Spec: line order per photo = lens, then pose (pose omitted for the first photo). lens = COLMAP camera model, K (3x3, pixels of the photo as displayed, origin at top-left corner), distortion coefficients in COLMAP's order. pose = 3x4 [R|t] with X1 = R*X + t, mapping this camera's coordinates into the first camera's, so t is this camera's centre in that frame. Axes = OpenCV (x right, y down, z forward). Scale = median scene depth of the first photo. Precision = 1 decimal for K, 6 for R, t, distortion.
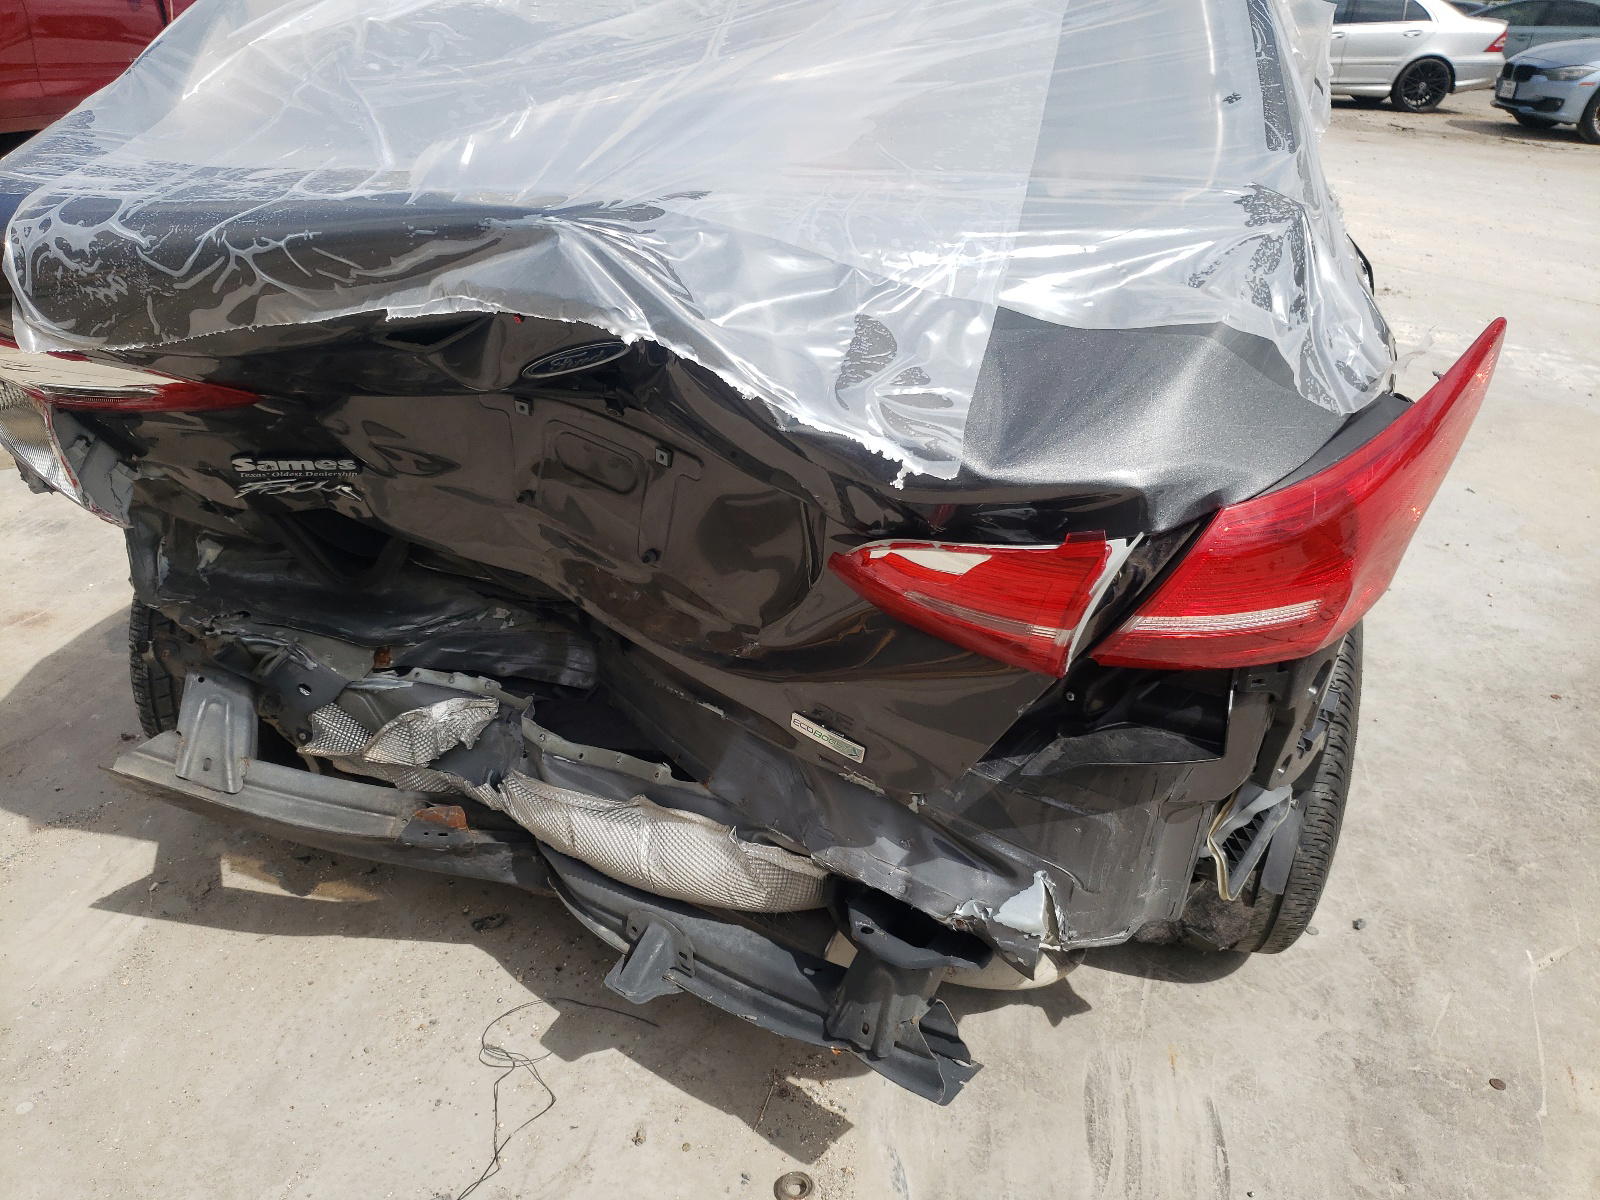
lens RADIAL K [[1230.6, 0, 801.1], [0, 1230.6, 593.0], [0, 0, 1]] dist [0.045285, -0.000703]
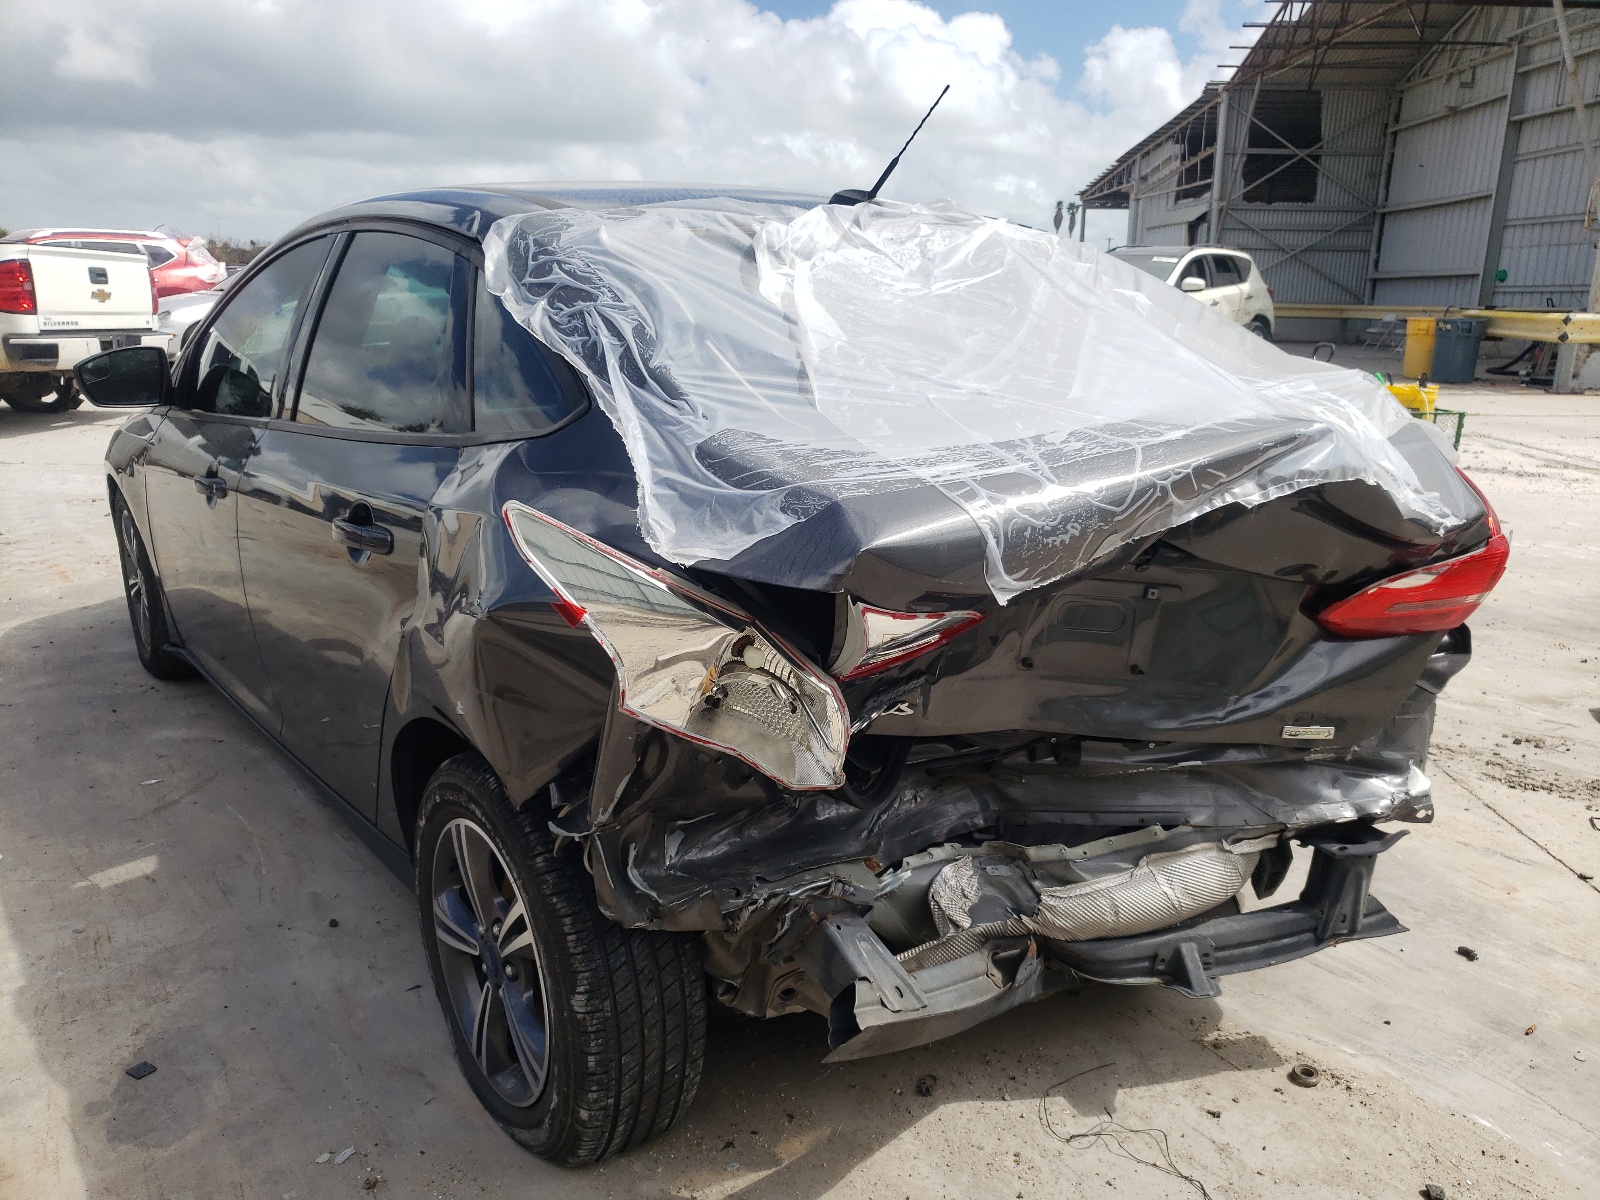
lens RADIAL K [[1230.6, 0, 802.1], [0, 1230.6, 606.2], [0, 0, 1]] dist [0.045285, -0.000703]
pose [[0.669625, -0.225453, 0.707653, -1.186178], [0.339631, 0.940306, -0.021805, -0.172644], [-0.660494, 0.254942, 0.706223, 0.224323]]
